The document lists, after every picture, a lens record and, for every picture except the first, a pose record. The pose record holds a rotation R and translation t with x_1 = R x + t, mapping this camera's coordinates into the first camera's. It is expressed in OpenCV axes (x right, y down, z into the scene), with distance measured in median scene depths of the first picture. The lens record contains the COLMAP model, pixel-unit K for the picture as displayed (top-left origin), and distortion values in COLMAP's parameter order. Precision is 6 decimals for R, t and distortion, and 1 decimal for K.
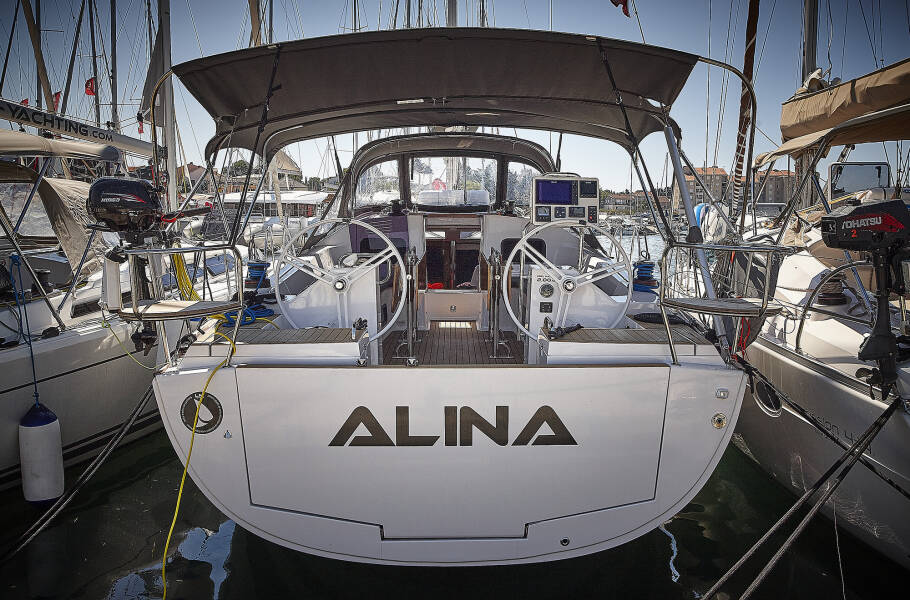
lens RADIAL K [[680.1, 0, 456.2], [0, 680.1, 285.9], [0, 0, 1]] dist [0.003234, -0.002488]
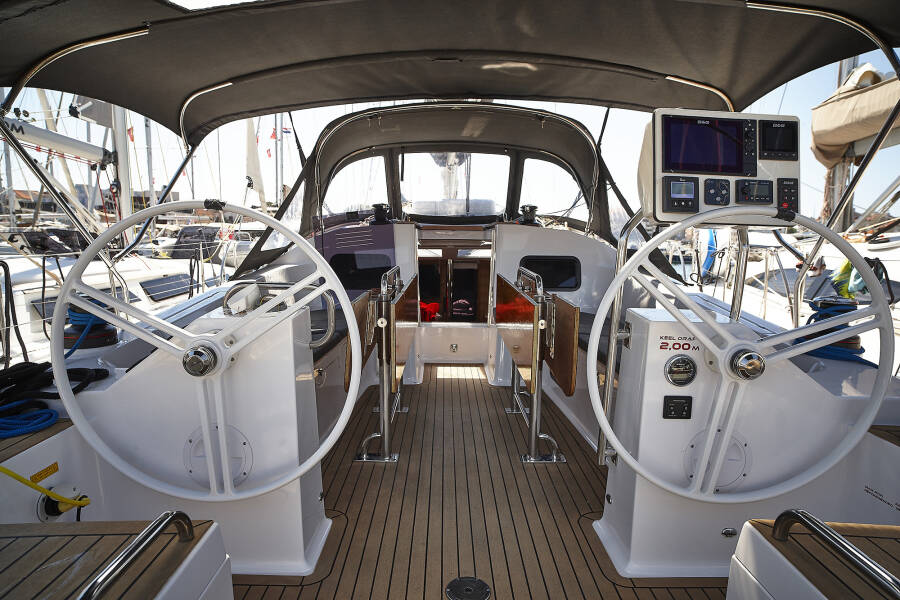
lens RADIAL K [[552.7, 0, 450.0], [0, 552.7, 300.0], [0, 0, 1]] dist [-0.000196, 0.000041]
pose [[0.999965, 0.007927, 0.002641, -0.012581], [-0.007943, 0.999950, 0.006068, -0.027446], [-0.002593, -0.006089, 0.999978, 0.442891]]
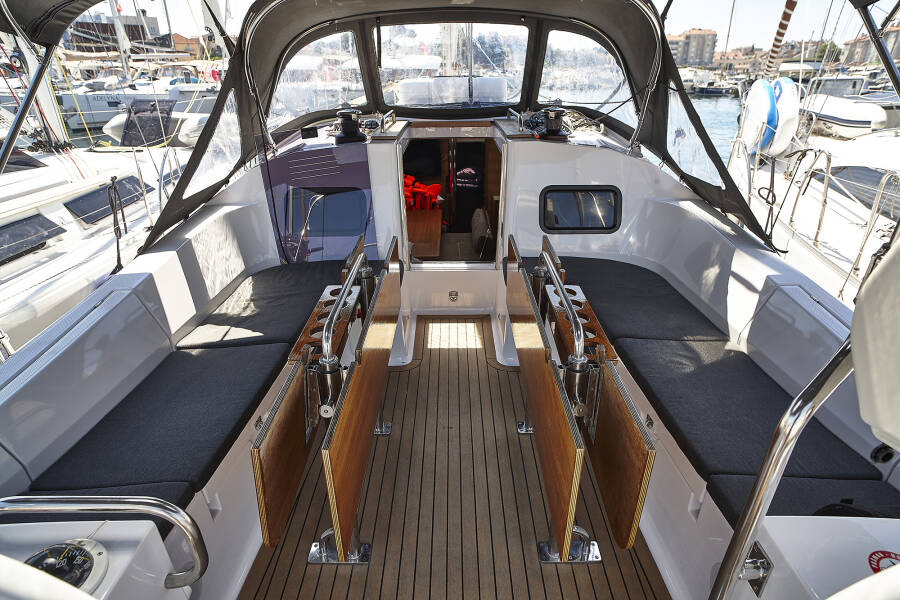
lens RADIAL K [[545.1, 0, 450.0], [0, 545.1, 300.0], [0, 0, 1]] dist [-0.020425, 0.038391]
pose [[0.999901, -0.004341, -0.013356, -0.000525], [0.008182, 0.953023, 0.302787, -0.132035], [0.011414, -0.302866, 0.952965, 0.620410]]
